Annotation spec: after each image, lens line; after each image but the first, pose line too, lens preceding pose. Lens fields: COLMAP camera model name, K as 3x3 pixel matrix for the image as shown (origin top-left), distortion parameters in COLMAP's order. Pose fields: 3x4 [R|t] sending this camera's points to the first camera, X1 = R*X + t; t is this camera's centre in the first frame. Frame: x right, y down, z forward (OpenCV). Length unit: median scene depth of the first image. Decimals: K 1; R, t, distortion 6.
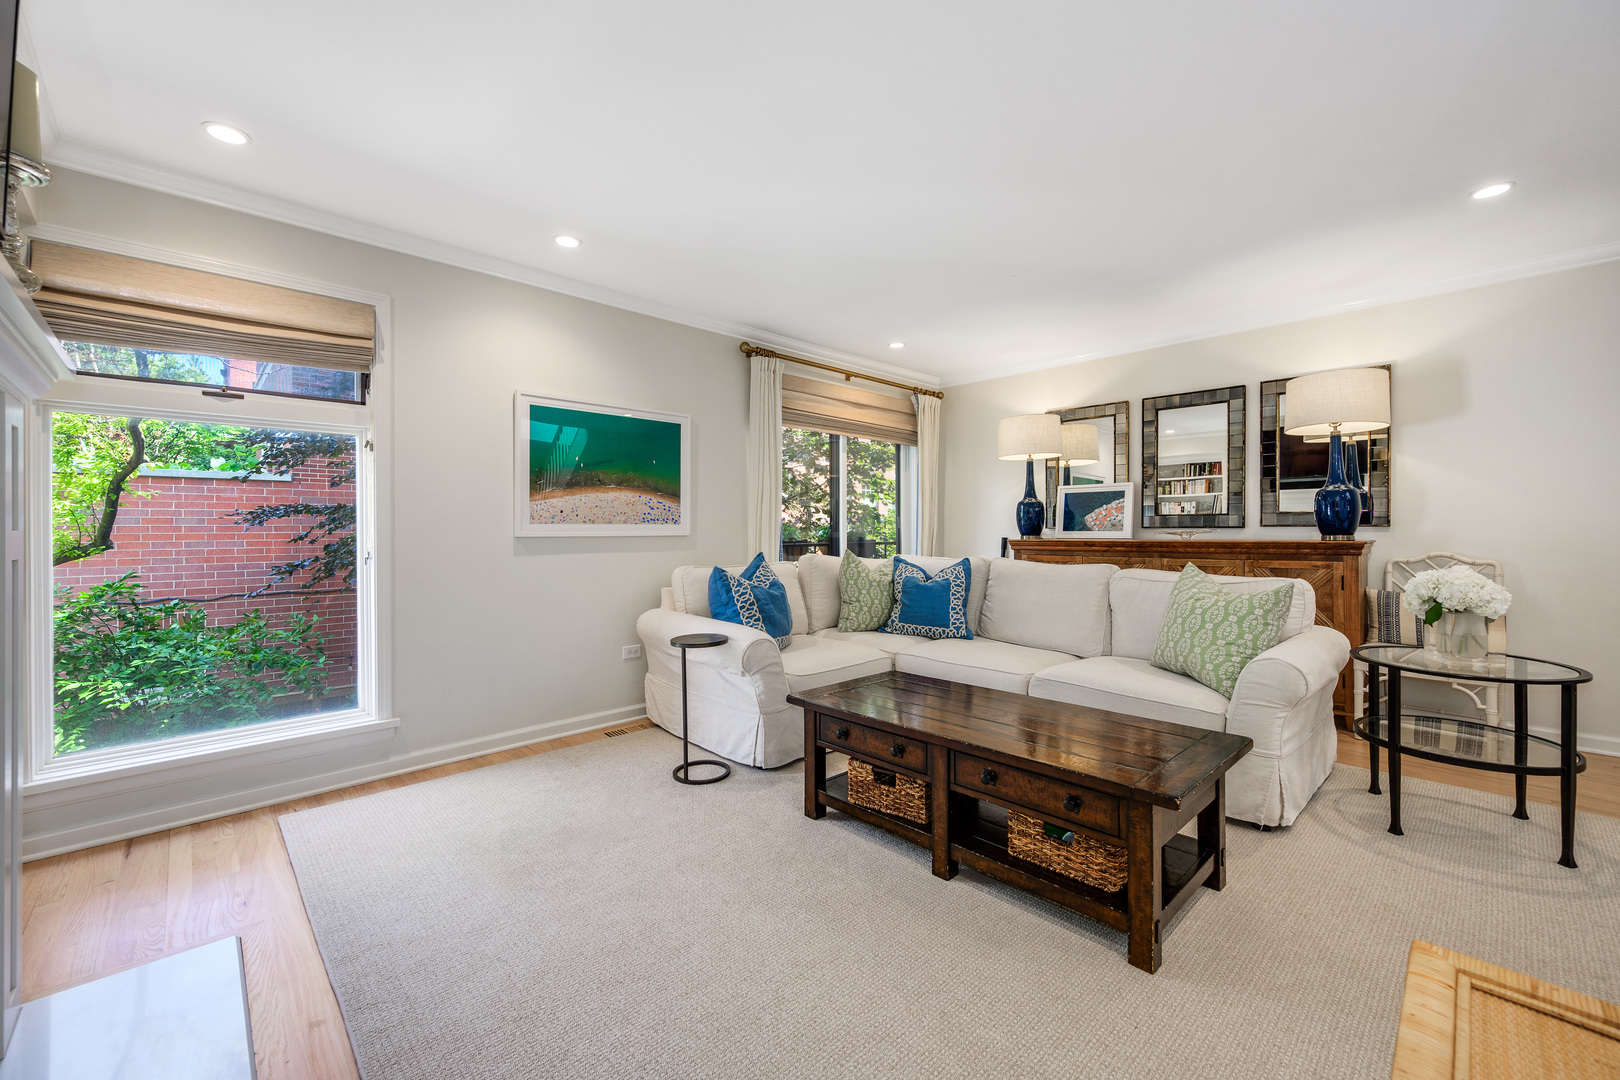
lens RADIAL K [[638.7, 0, 816.3], [0, 638.7, 534.6], [0, 0, 1]] dist [-0.006058, 0.000646]
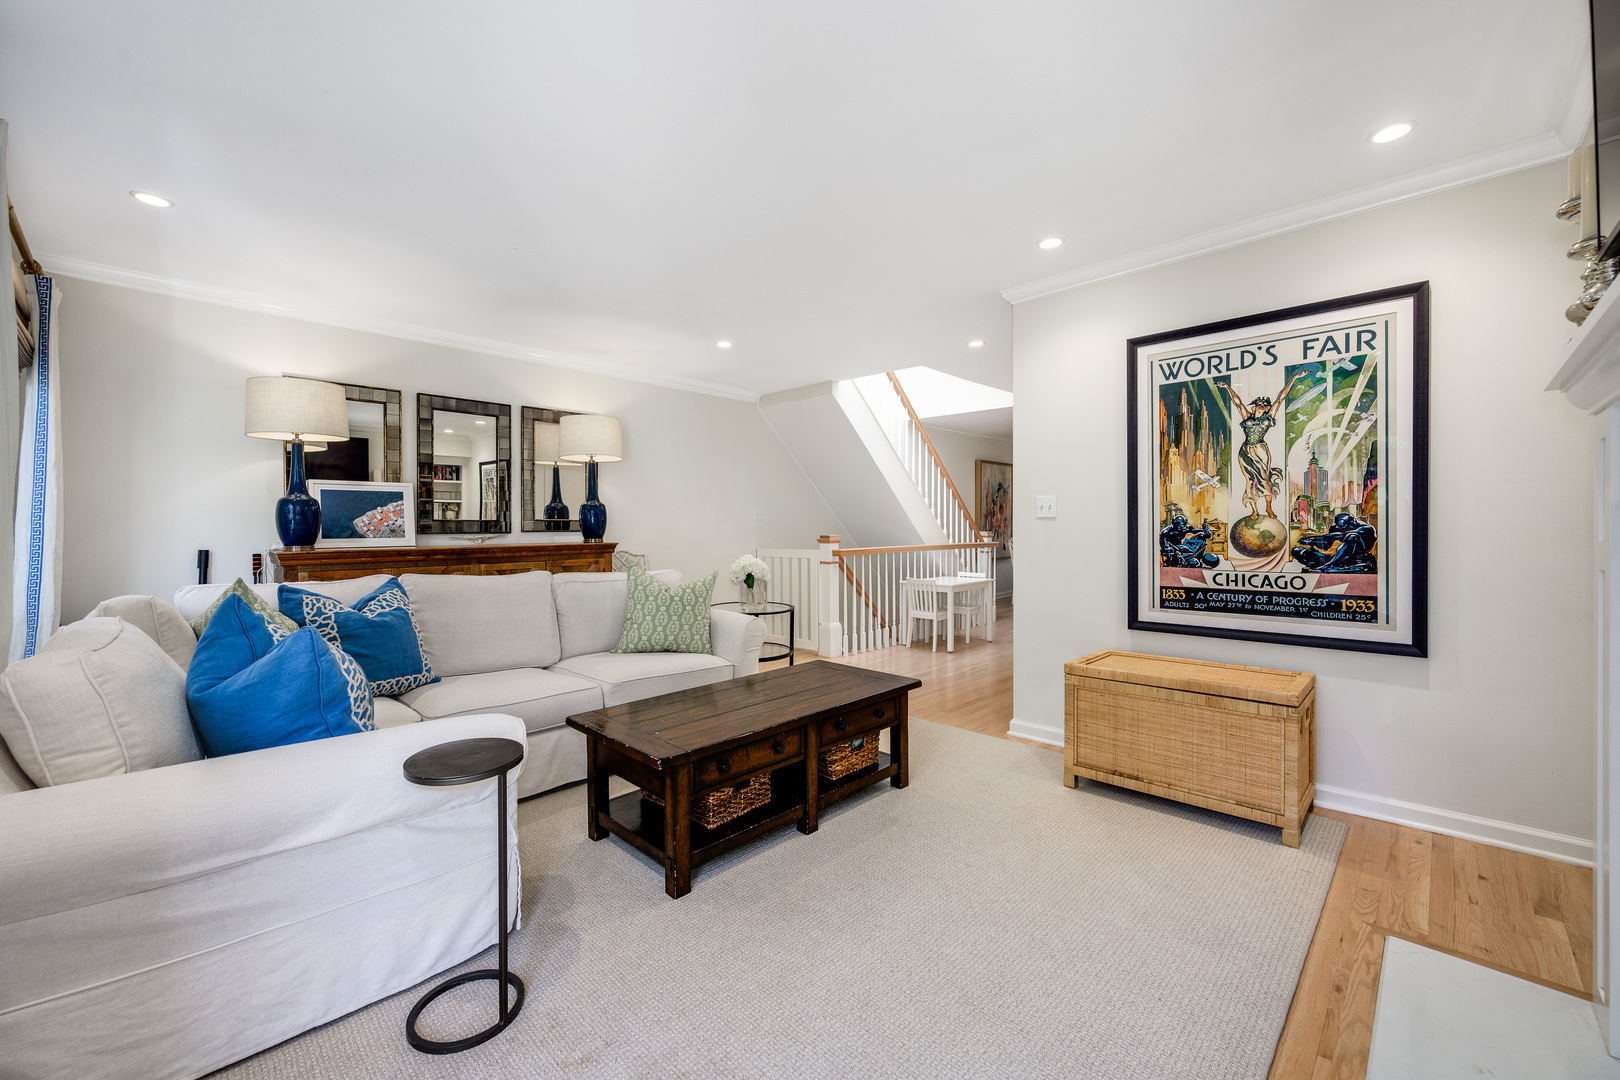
lens RADIAL K [[665.3, 0, 817.8], [0, 665.3, 532.3], [0, 0, 1]] dist [0.000106, 0.000304]
pose [[-0.039816, -0.005259, 0.999193, -0.572032], [0.011568, 0.999917, 0.005723, -0.014330], [-0.999140, 0.011787, -0.039751, 0.570458]]
